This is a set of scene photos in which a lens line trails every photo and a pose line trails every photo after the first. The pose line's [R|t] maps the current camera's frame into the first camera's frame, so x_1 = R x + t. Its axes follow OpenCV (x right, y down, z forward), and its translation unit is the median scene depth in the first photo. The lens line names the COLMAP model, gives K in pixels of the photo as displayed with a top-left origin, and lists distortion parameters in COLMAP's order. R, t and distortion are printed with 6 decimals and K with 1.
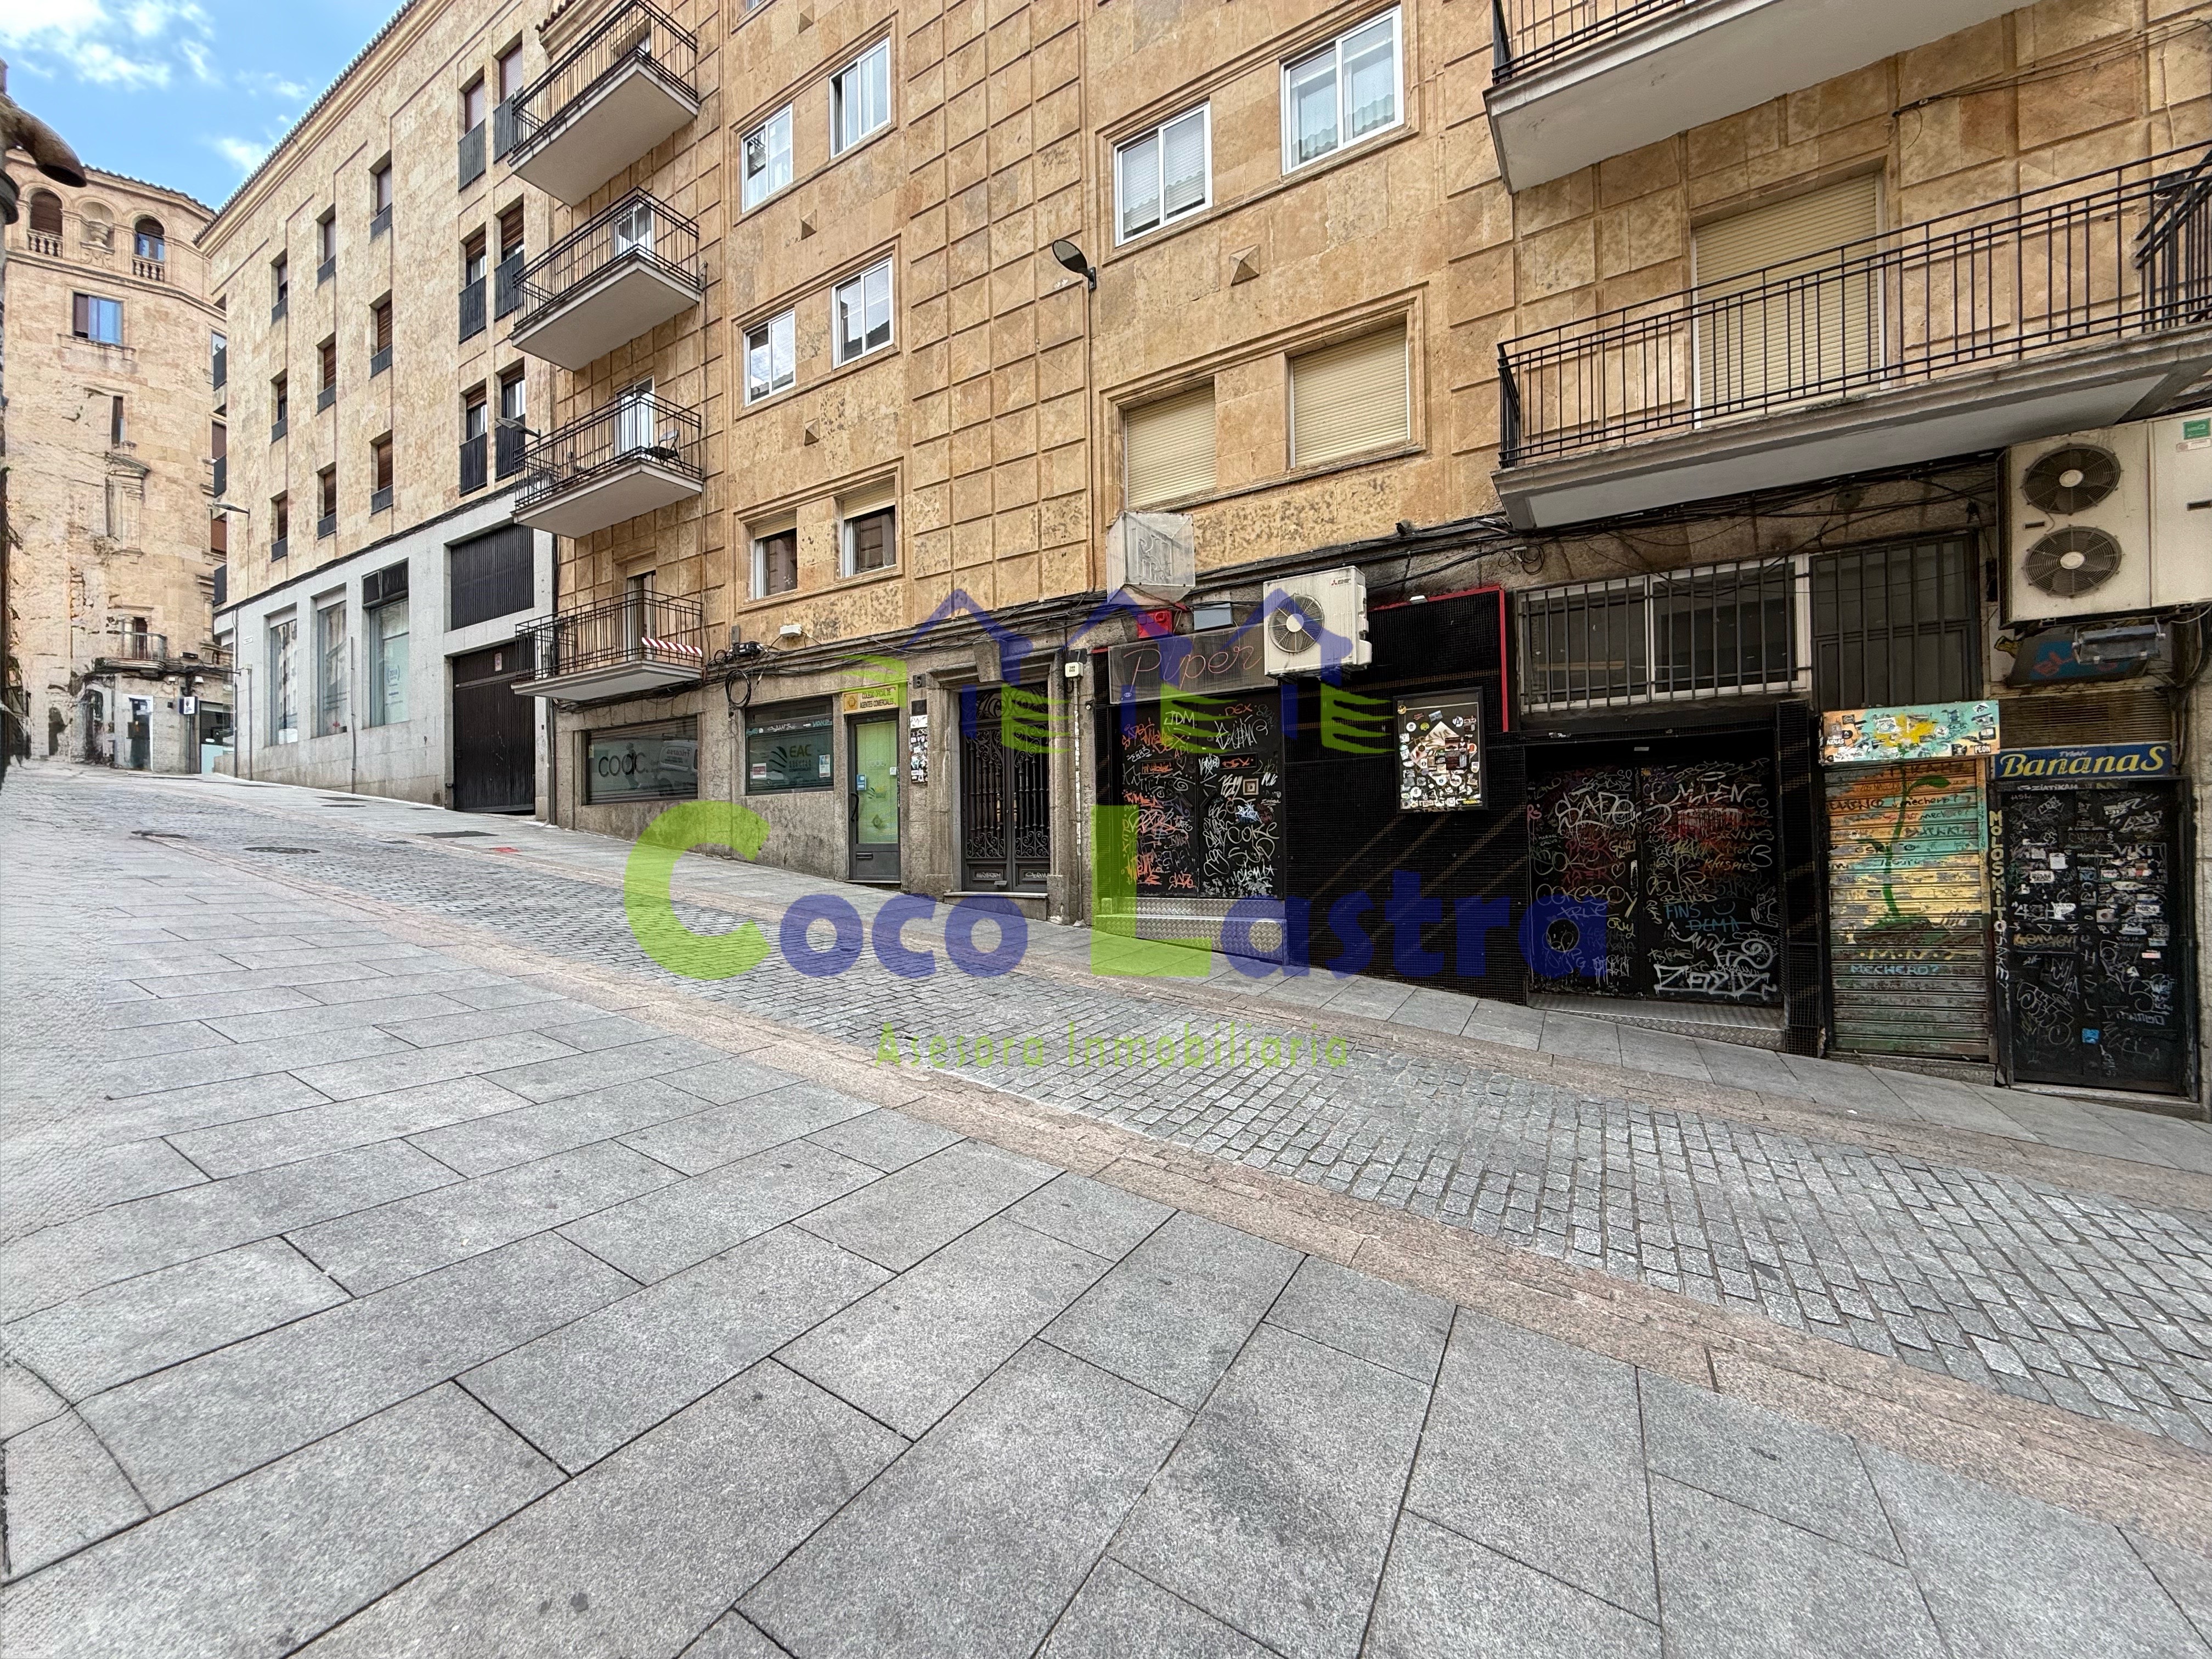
lens RADIAL K [[877.4, 0, 1105.7], [0, 877.4, 838.1], [0, 0, 1]] dist [0.000554, -0.000511]
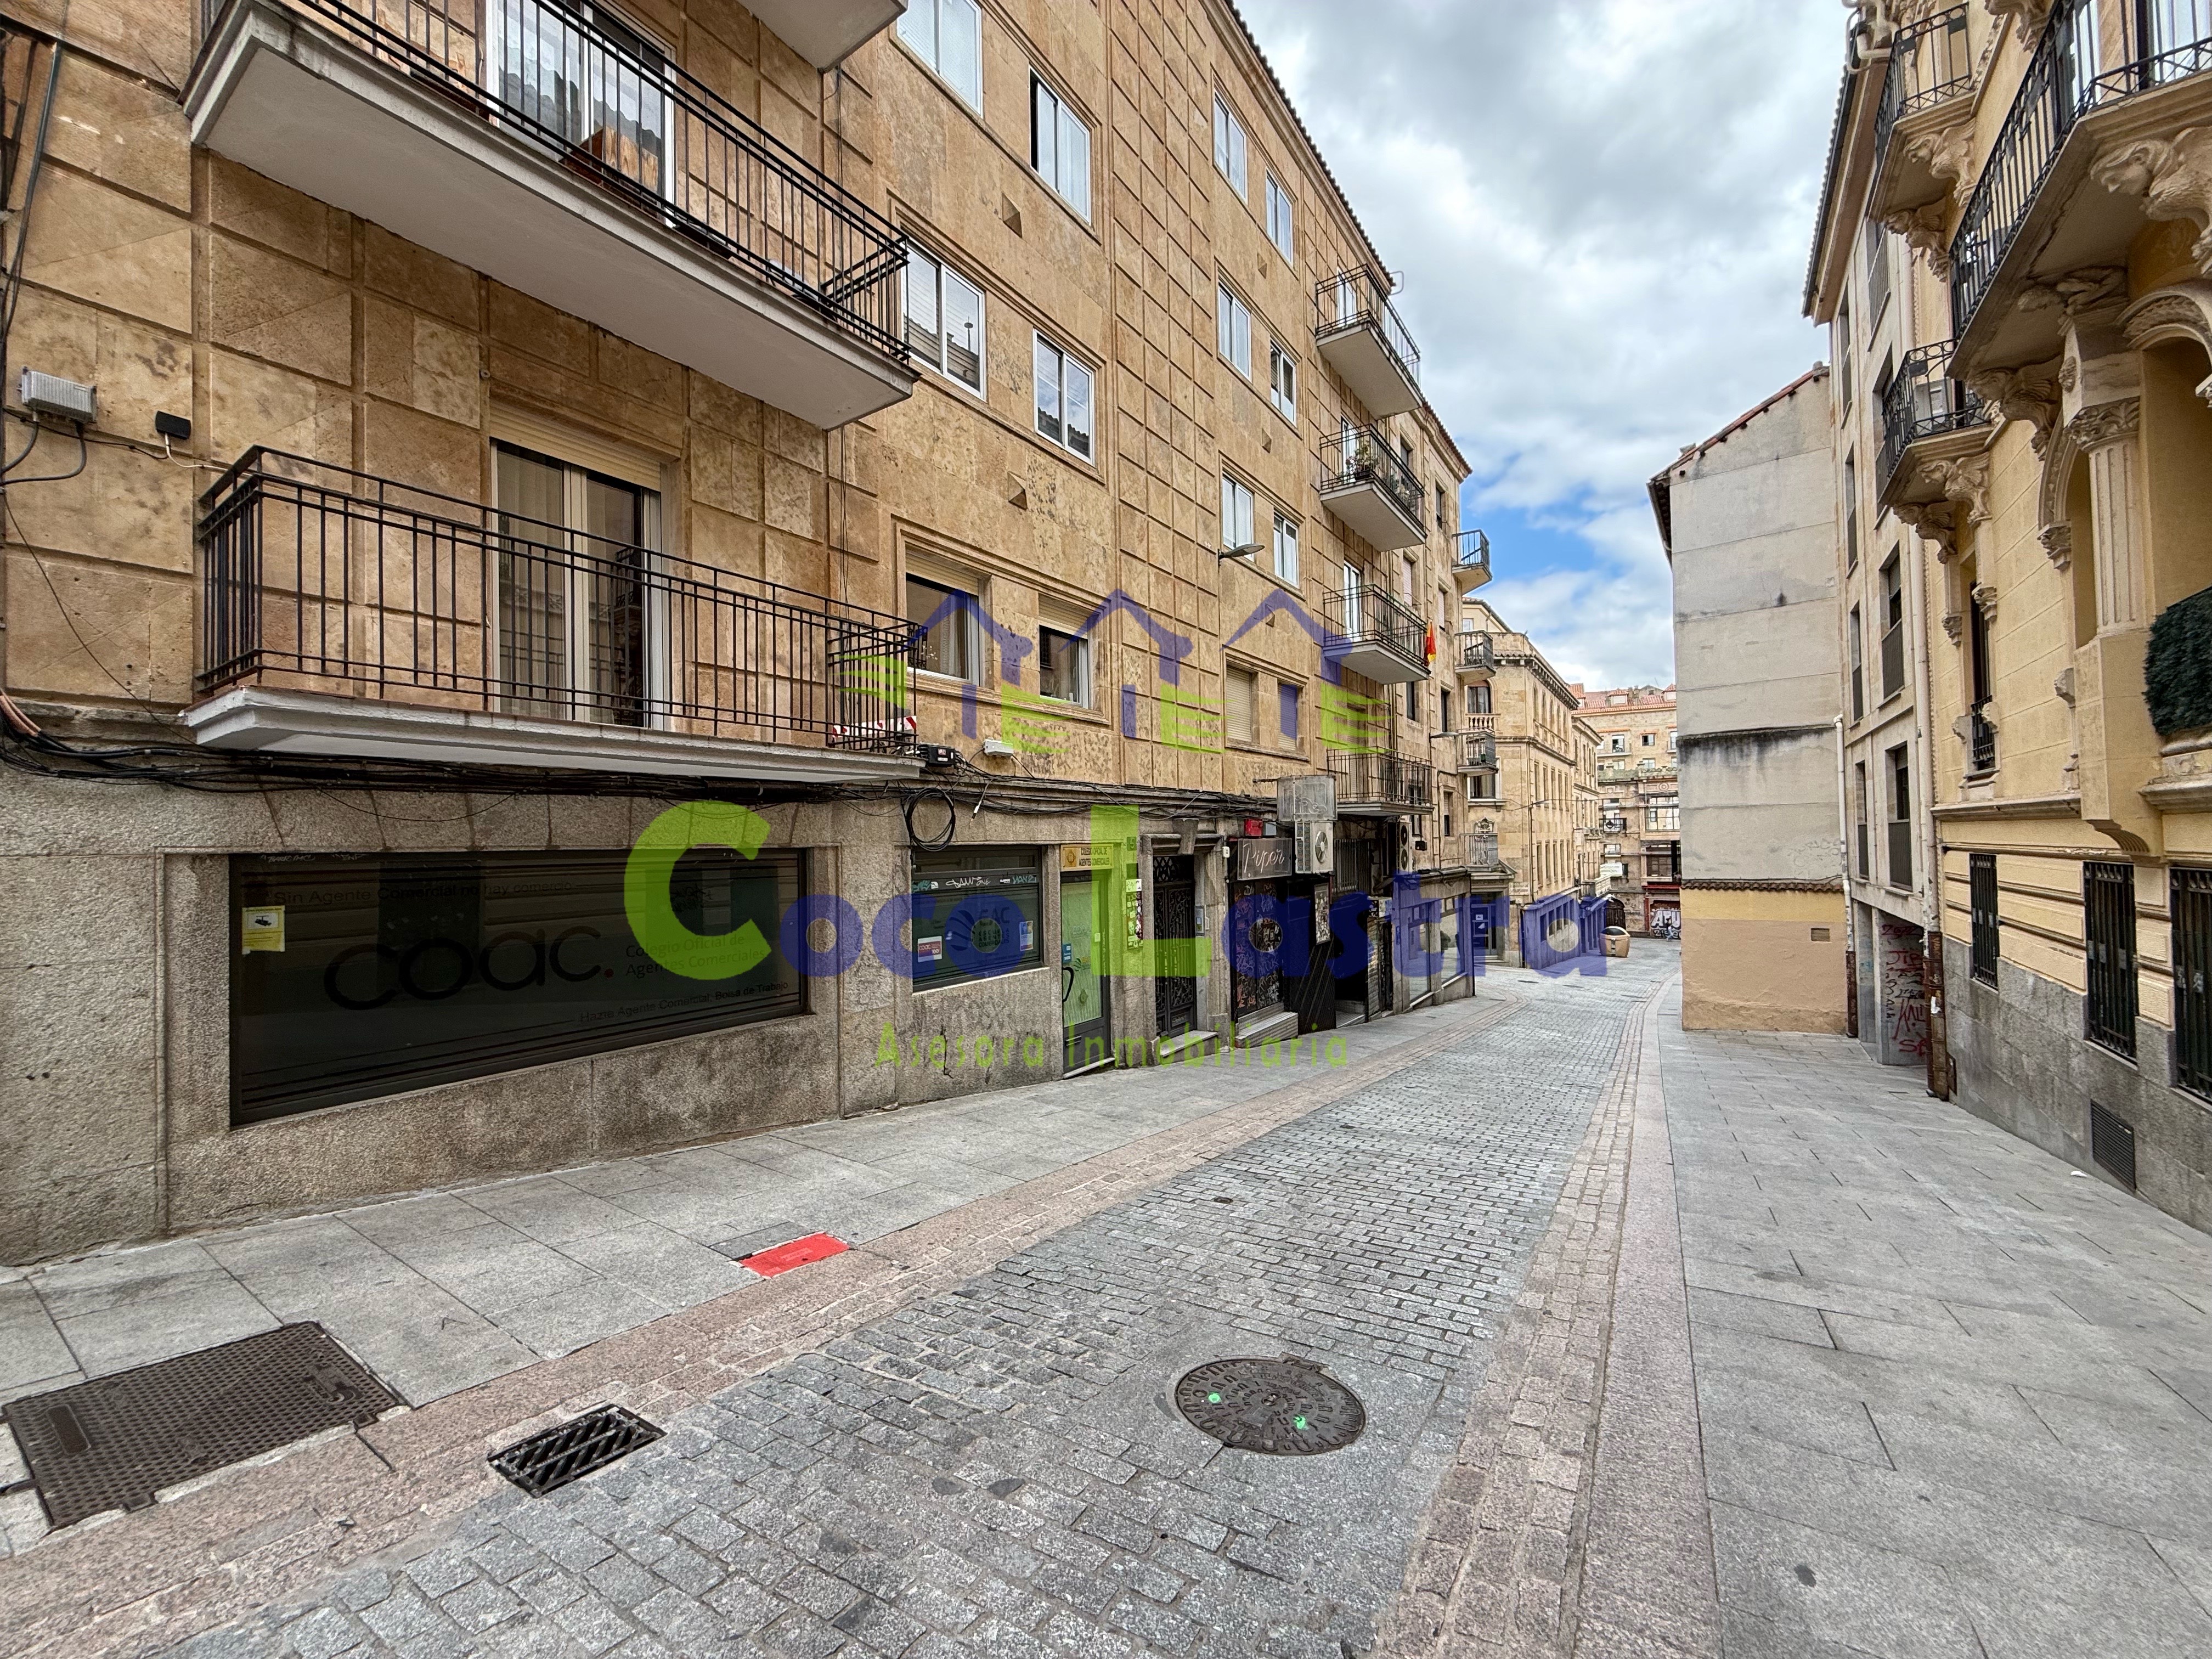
lens RADIAL K [[877.4, 0, 1108.3], [0, 877.4, 833.5], [0, 0, 1]] dist [0.000554, -0.000511]
pose [[0.050820, 0.025220, 0.998389, -1.101128], [0.008468, 0.999634, -0.025682, -0.153927], [-0.998672, 0.009760, 0.050588, 0.910374]]
